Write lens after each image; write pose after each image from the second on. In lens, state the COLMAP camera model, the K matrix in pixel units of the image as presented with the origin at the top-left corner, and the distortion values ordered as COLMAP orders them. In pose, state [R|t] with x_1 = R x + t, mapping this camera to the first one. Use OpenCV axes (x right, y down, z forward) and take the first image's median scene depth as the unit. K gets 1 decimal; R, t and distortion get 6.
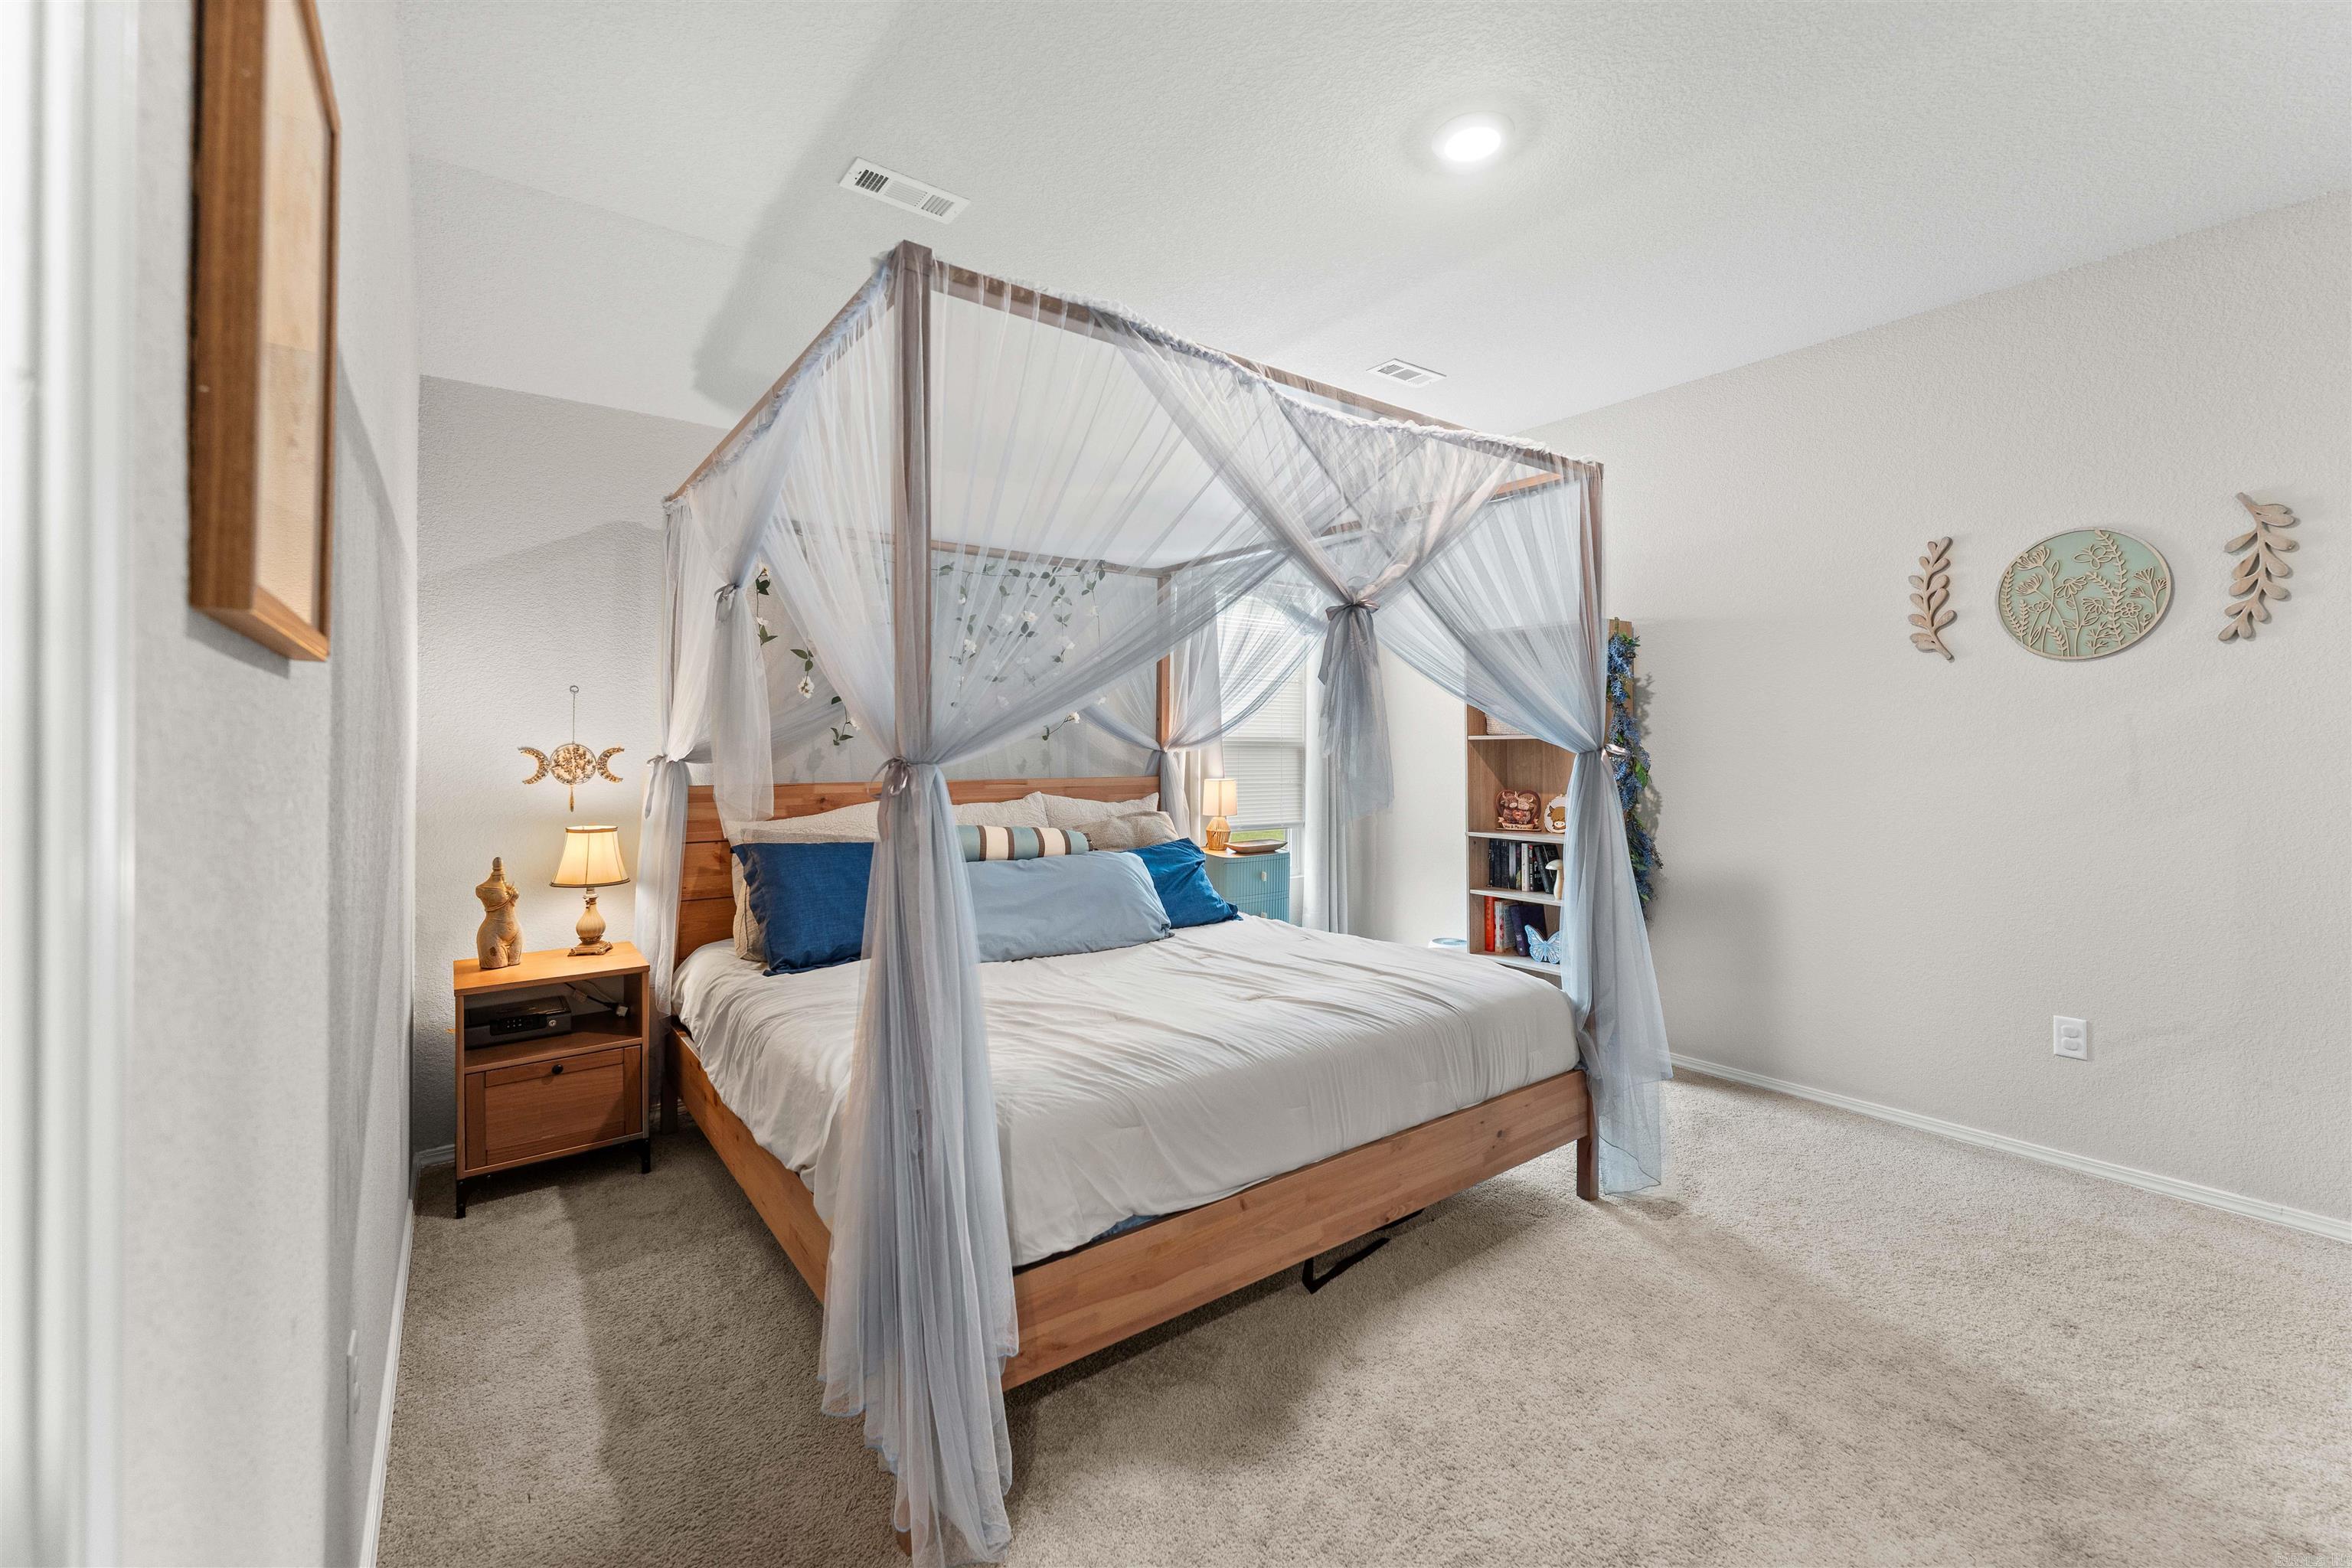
lens RADIAL K [[946.0, 0, 1205.9], [0, 946.0, 739.8], [0, 0, 1]] dist [-0.001583, -0.000009]
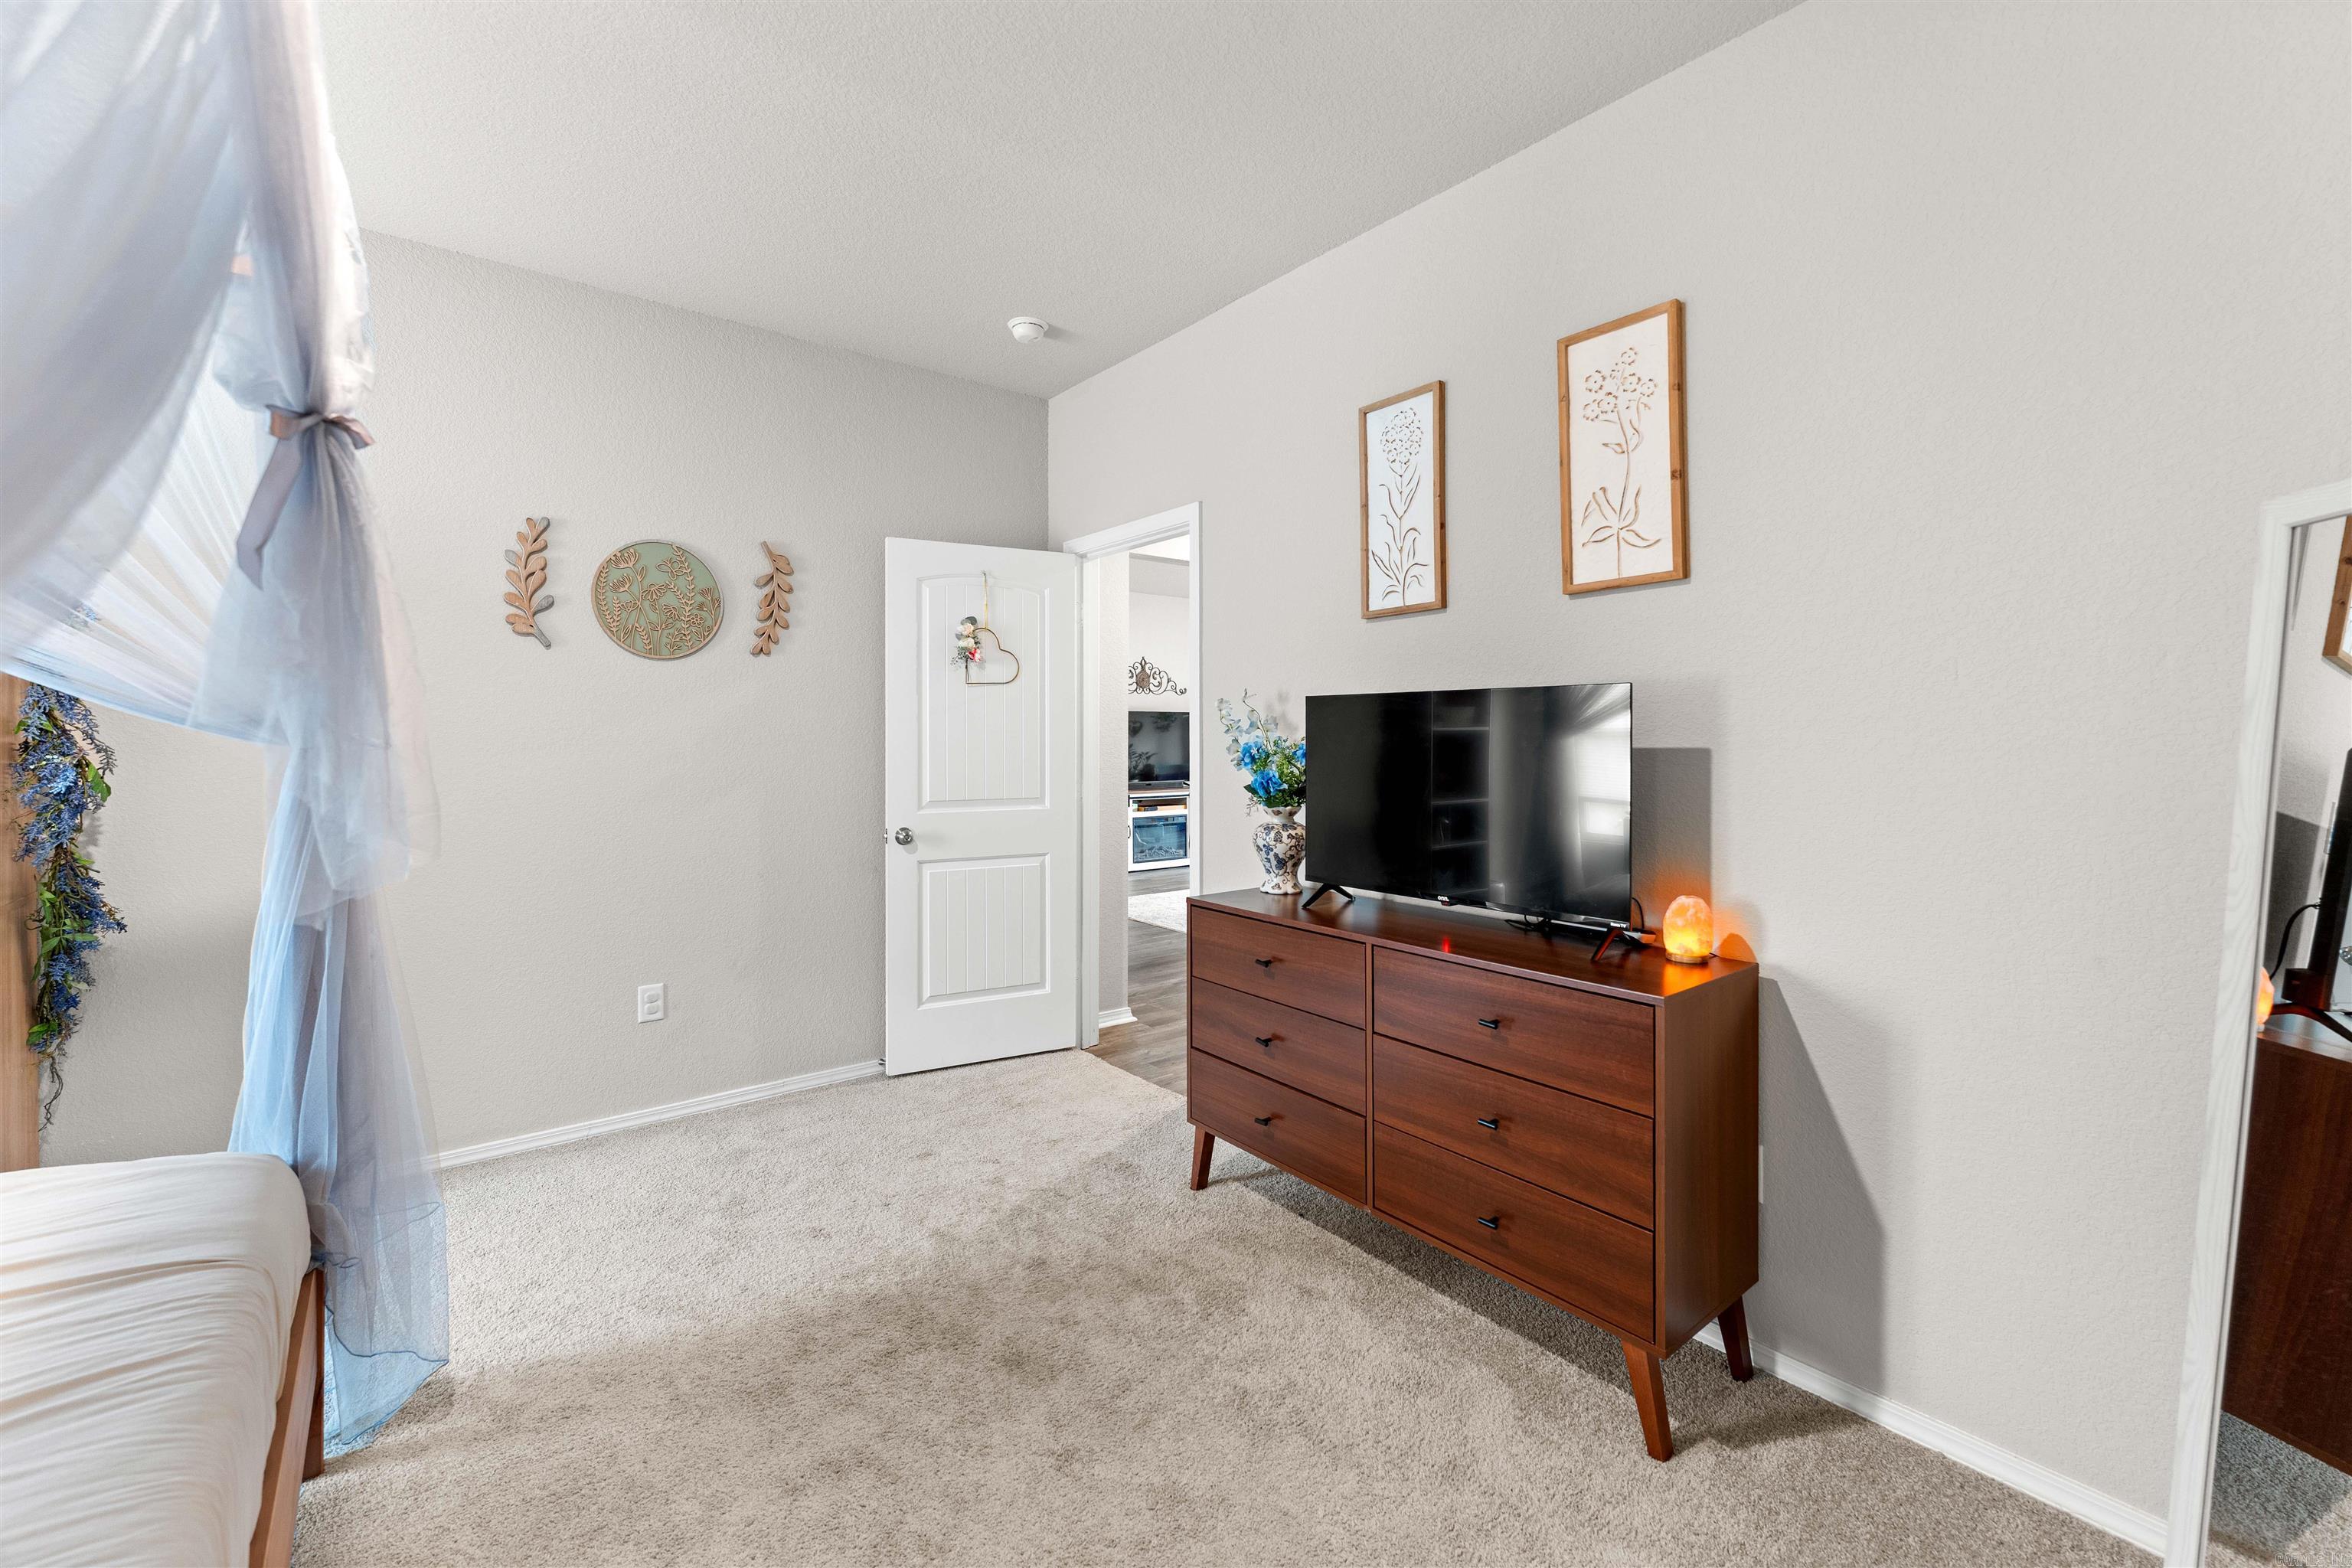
lens RADIAL K [[946.0, 0, 1189.1], [0, 946.0, 735.7], [0, 0, 1]] dist [-0.001583, -0.000009]
pose [[0.003421, 0.001342, 0.999993, -0.188461], [-0.006459, 0.999978, -0.001320, 0.002633], [-0.999973, -0.006454, 0.003429, 0.392540]]
